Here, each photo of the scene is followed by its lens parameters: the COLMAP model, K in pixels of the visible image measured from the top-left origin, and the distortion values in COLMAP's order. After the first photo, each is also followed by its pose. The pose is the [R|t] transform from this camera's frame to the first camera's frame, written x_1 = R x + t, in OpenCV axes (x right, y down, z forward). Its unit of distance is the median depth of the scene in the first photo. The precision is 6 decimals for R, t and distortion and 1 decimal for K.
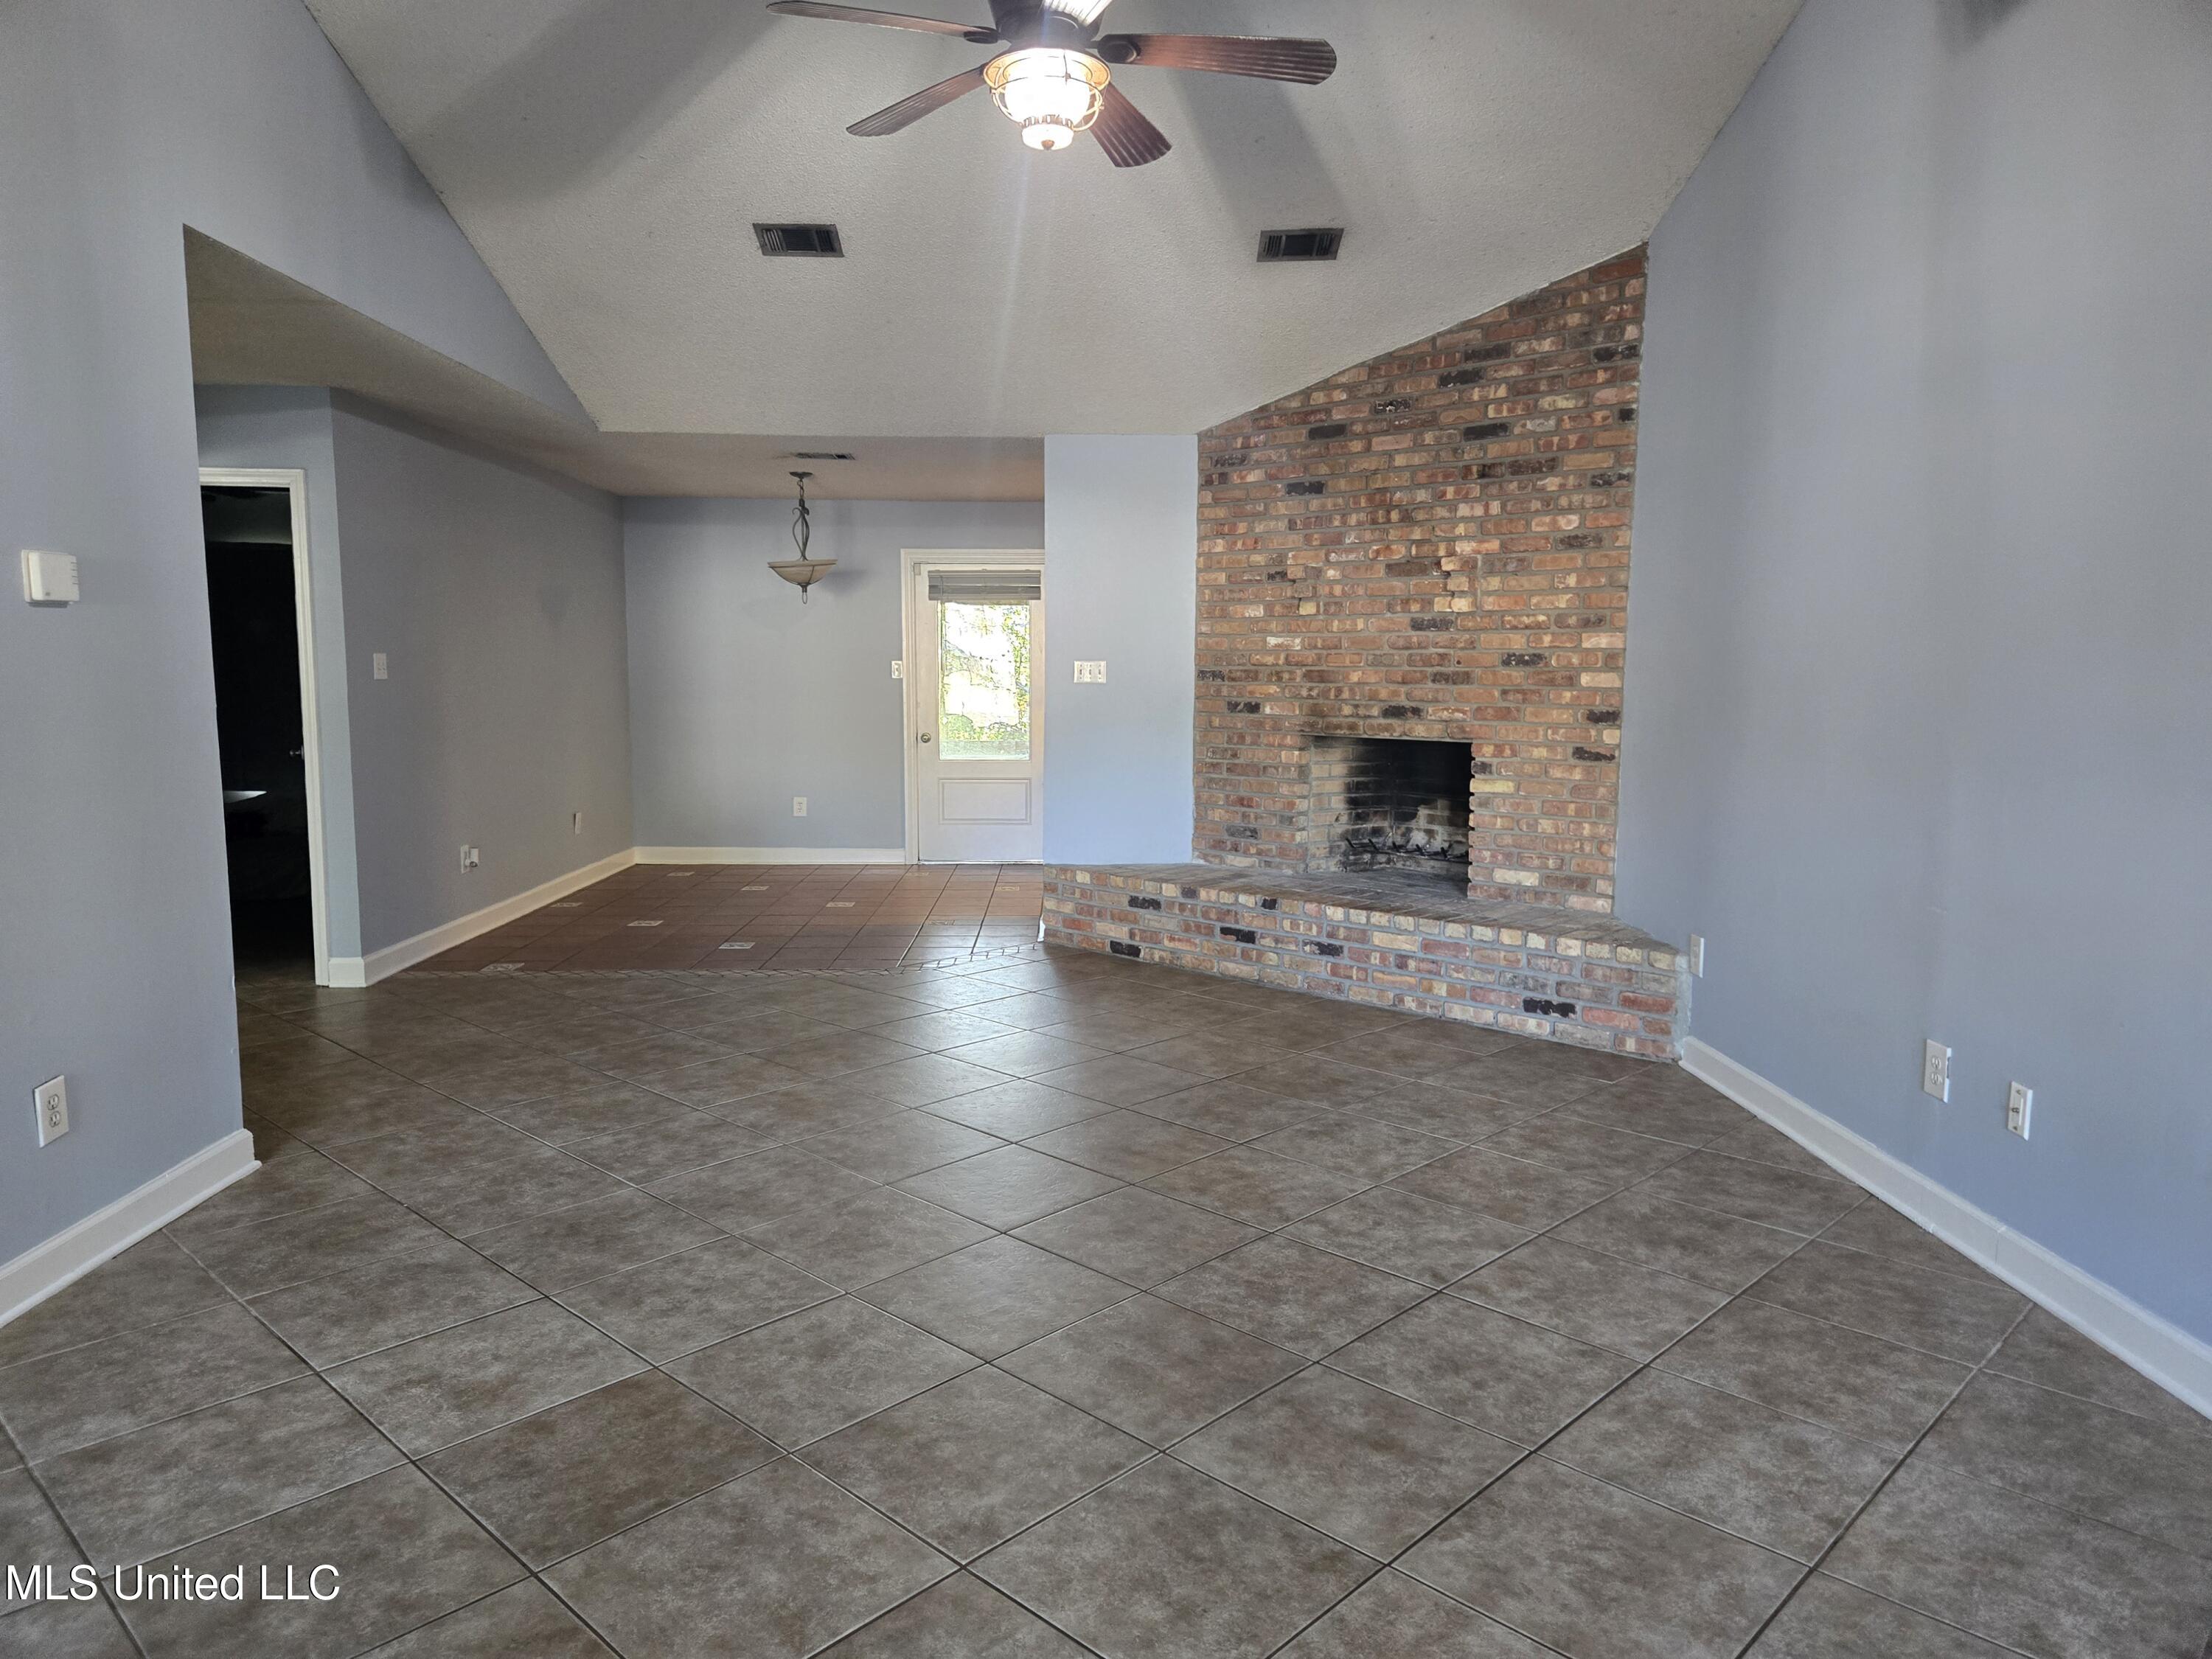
lens RADIAL K [[1474.9, 0, 1105.4], [0, 1474.9, 829.4], [0, 0, 1]] dist [0.001412, -0.000017]
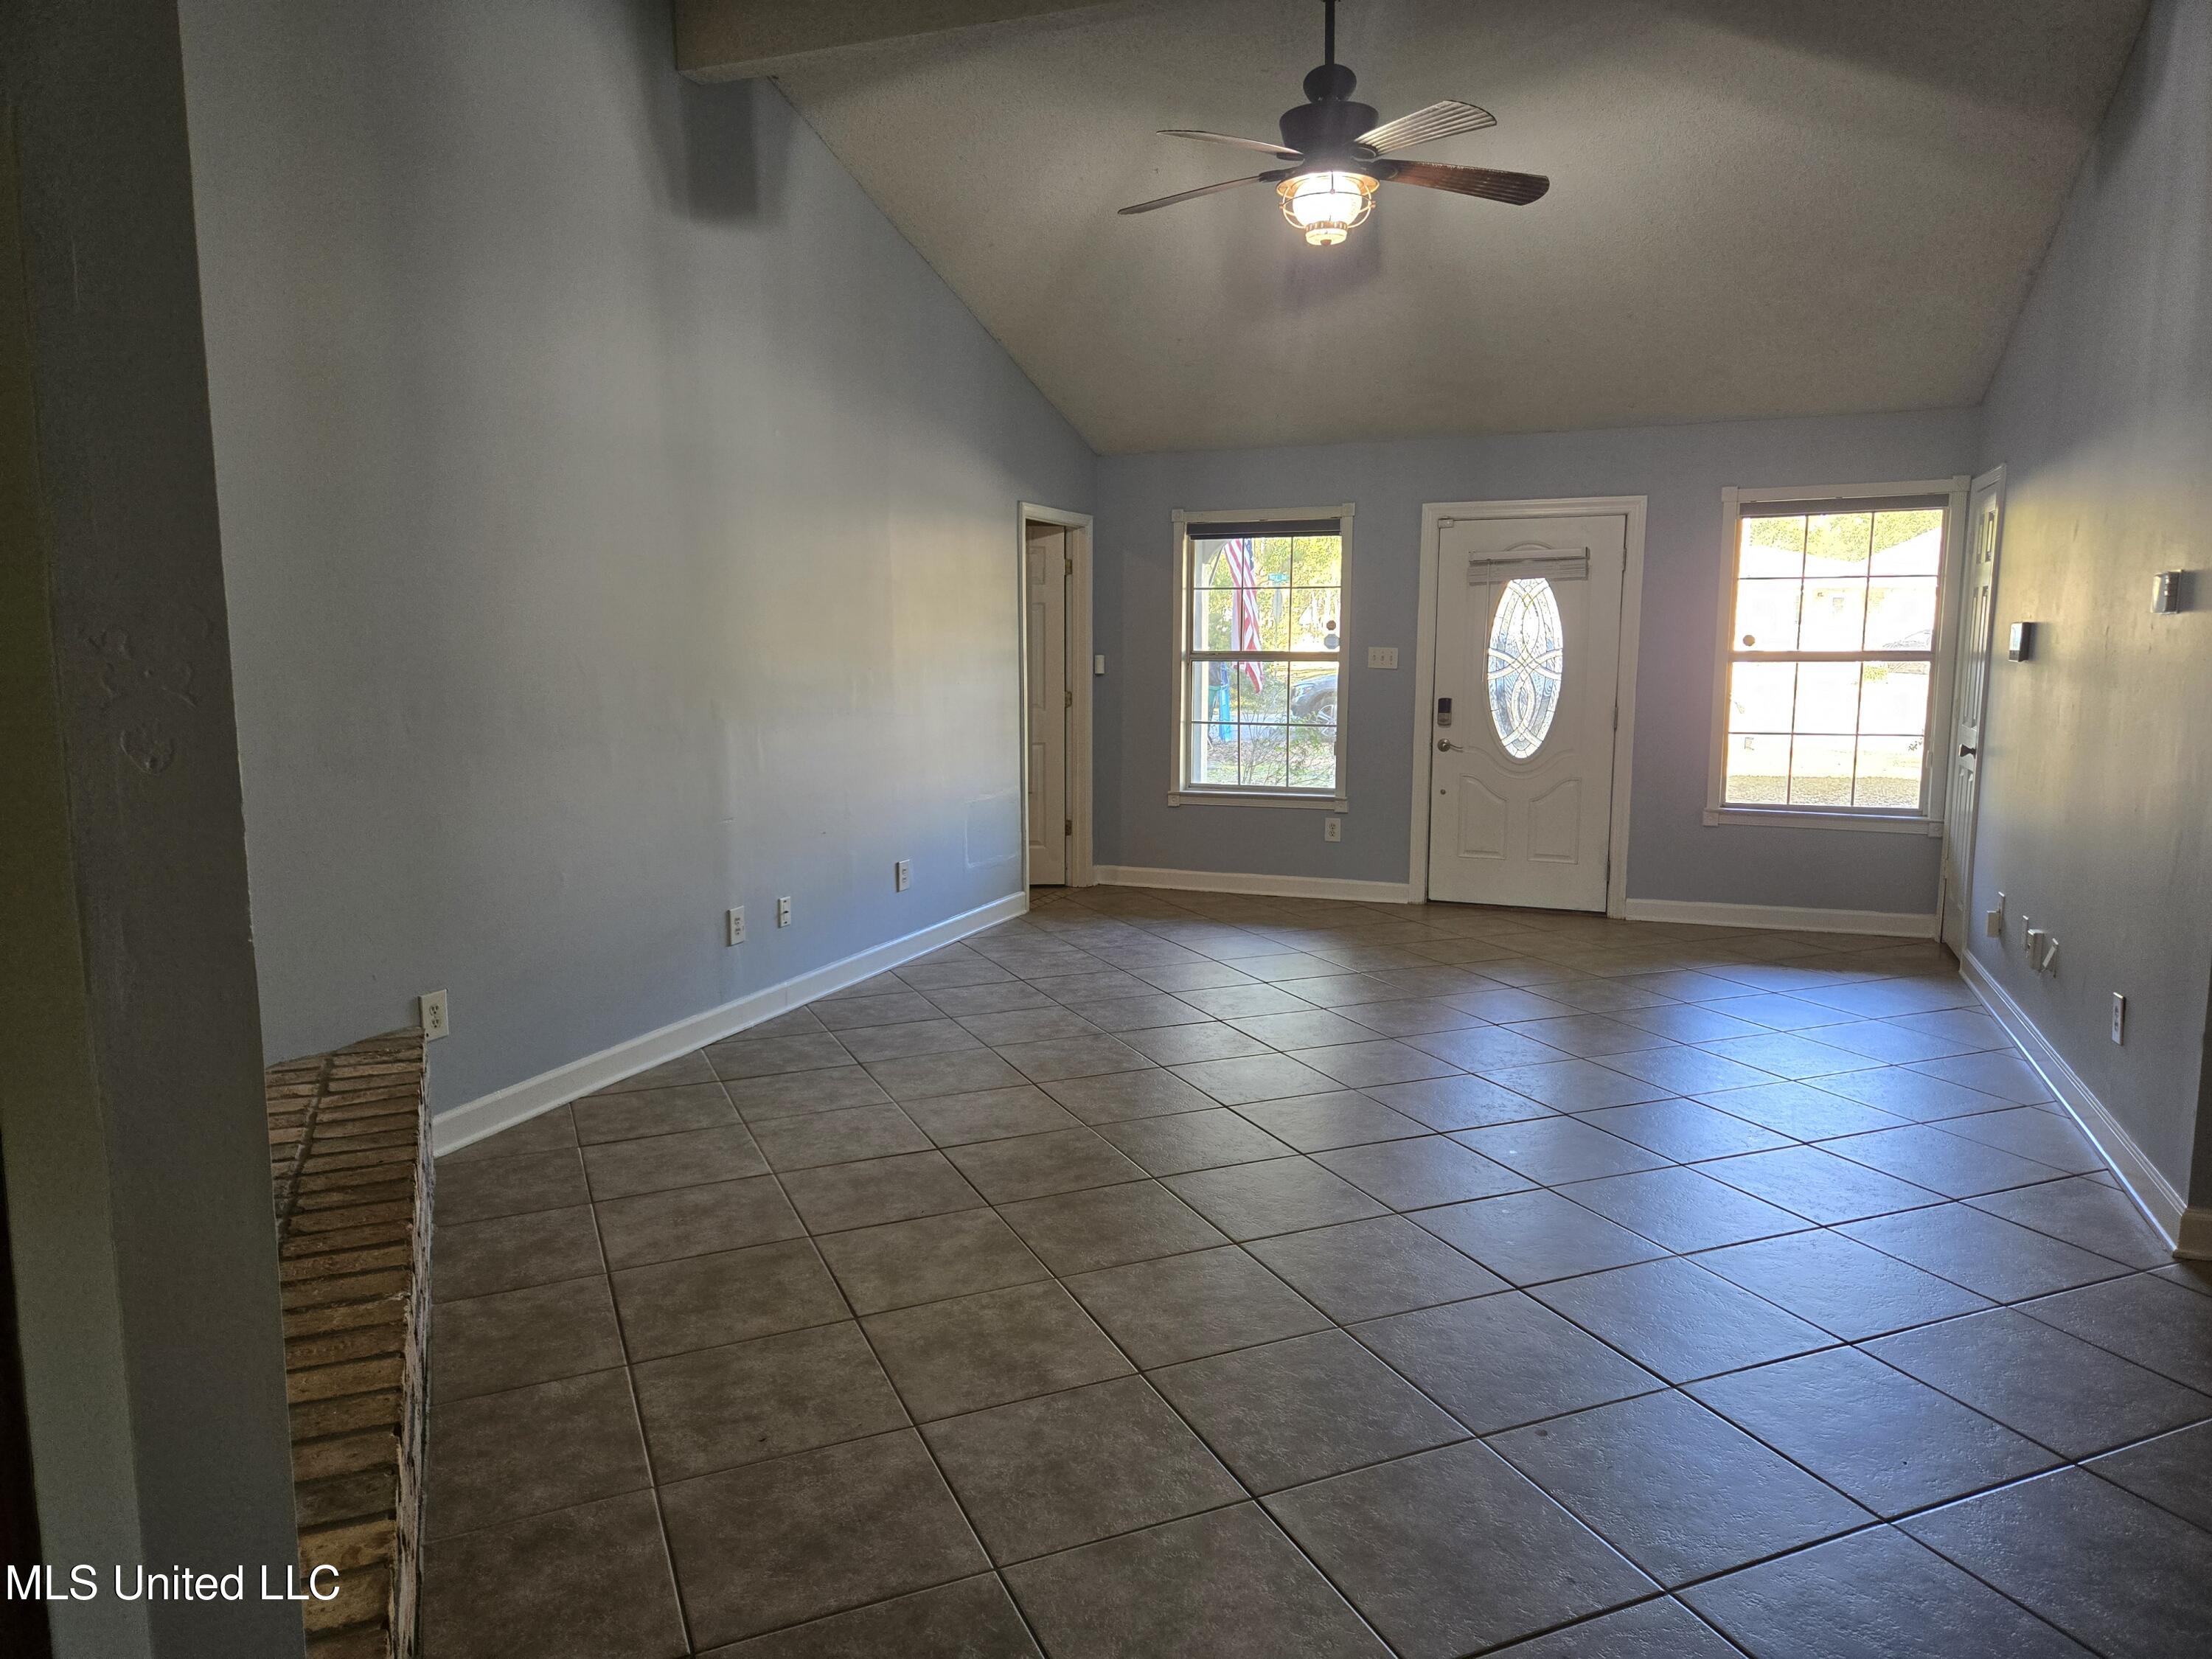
lens RADIAL K [[1474.9, 0, 1105.9], [0, 1474.9, 832.6], [0, 0, 1]] dist [0.001412, -0.000017]
pose [[-0.922421, -0.054151, 0.382370, -0.342213], [0.041174, 0.970687, 0.236794, -0.260428], [-0.383984, 0.234167, -0.893153, 2.101123]]
